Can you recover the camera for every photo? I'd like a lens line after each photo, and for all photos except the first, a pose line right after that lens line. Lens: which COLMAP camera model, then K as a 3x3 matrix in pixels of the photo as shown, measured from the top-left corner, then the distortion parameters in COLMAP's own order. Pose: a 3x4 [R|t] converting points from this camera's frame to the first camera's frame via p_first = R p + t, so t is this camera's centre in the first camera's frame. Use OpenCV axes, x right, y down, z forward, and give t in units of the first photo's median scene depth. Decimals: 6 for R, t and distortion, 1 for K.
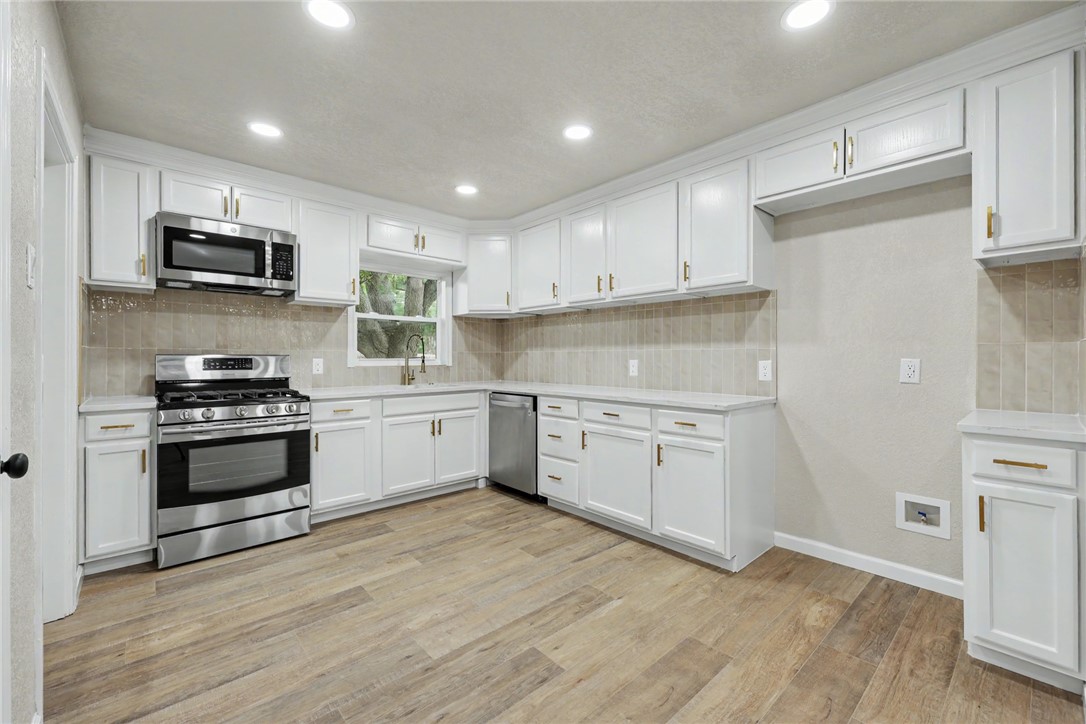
lens RADIAL K [[449.3, 0, 547.9], [0, 449.3, 355.3], [0, 0, 1]] dist [0.002307, -0.000228]
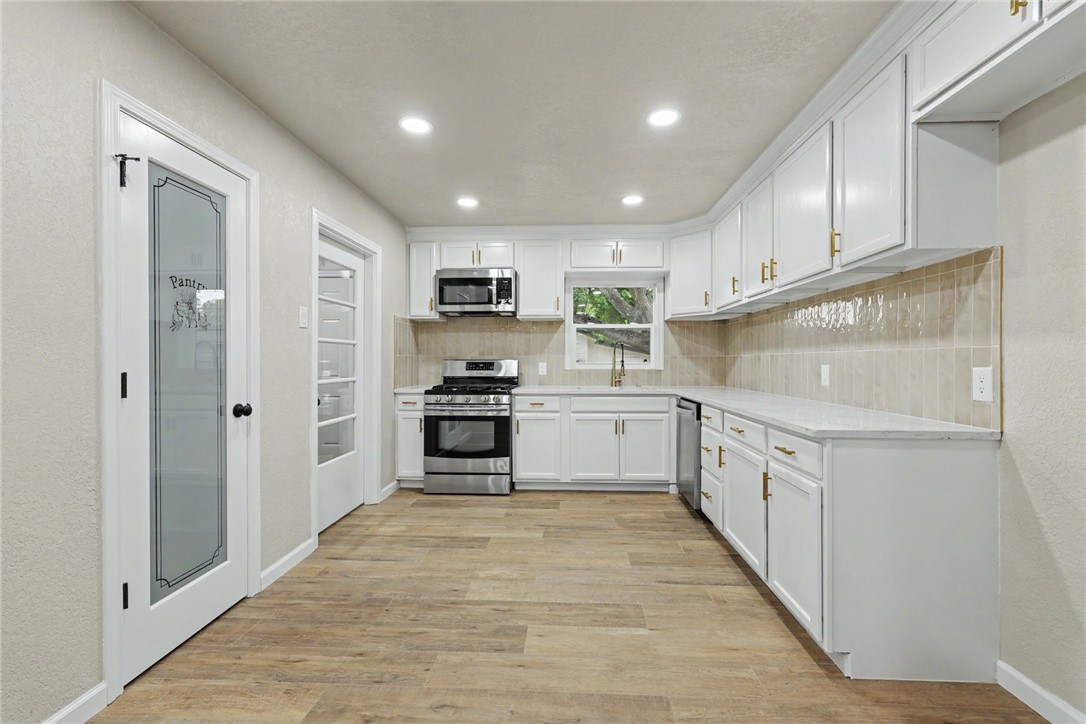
lens RADIAL K [[438.6, 0, 547.4], [0, 438.6, 360.0], [0, 0, 1]] dist [-0.001073, -0.000058]
pose [[0.704985, -0.002438, -0.709218, 0.472758], [0.004074, 0.999992, 0.000612, -0.000827], [0.709210, -0.003321, 0.704989, 0.174617]]
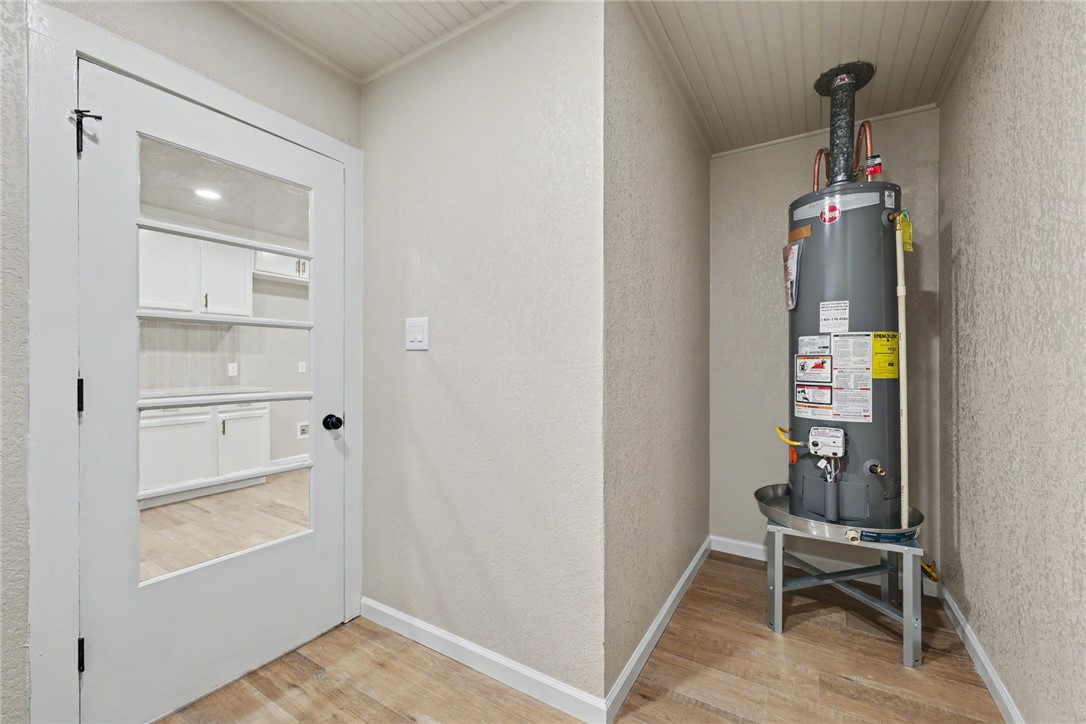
lens RADIAL K [[443.2, 0, 549.4], [0, 443.2, 359.0], [0, 0, 1]] dist [0.000952, 0.000072]
pose [[-0.284166, 0.004021, 0.958767, -1.320865], [-0.000527, 0.999990, -0.004350, 0.002284], [-0.958775, -0.001741, -0.284161, 0.350904]]
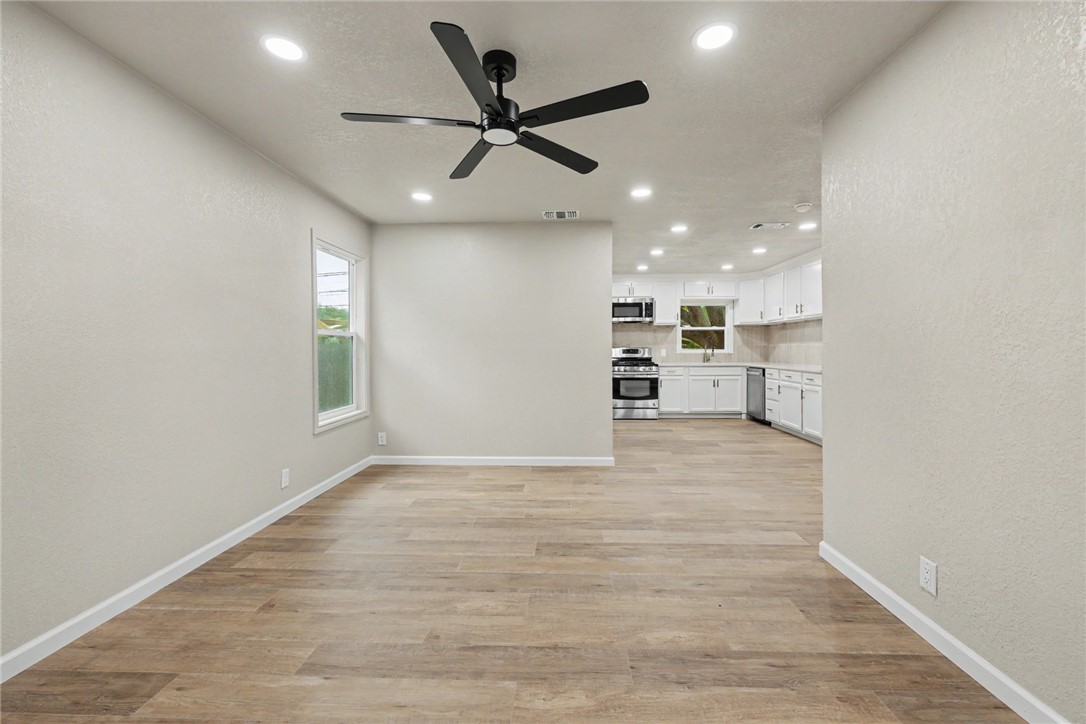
lens RADIAL K [[453.0, 0, 548.7], [0, 453.0, 346.6], [0, 0, 1]] dist [0.001201, 0.000107]
pose [[0.715769, -0.005434, -0.698316, 0.805994], [0.006007, 0.999981, -0.001625, -0.007388], [0.698311, -0.003031, 0.715788, -1.245818]]
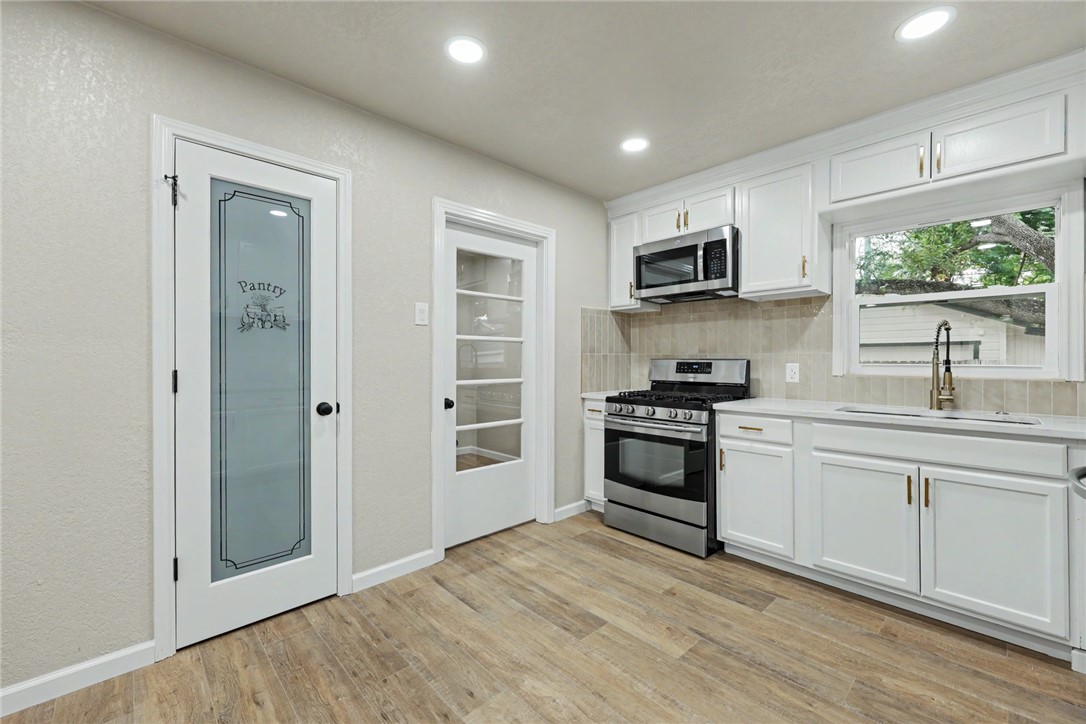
lens RADIAL K [[443.2, 0, 549.4], [0, 443.2, 359.0], [0, 0, 1]] dist [0.000952, 0.000072]
pose [[0.026765, -0.004661, -0.999631, 0.351007], [0.003146, 0.999985, -0.004578, 0.002095], [0.999637, -0.003022, 0.026779, 0.680329]]
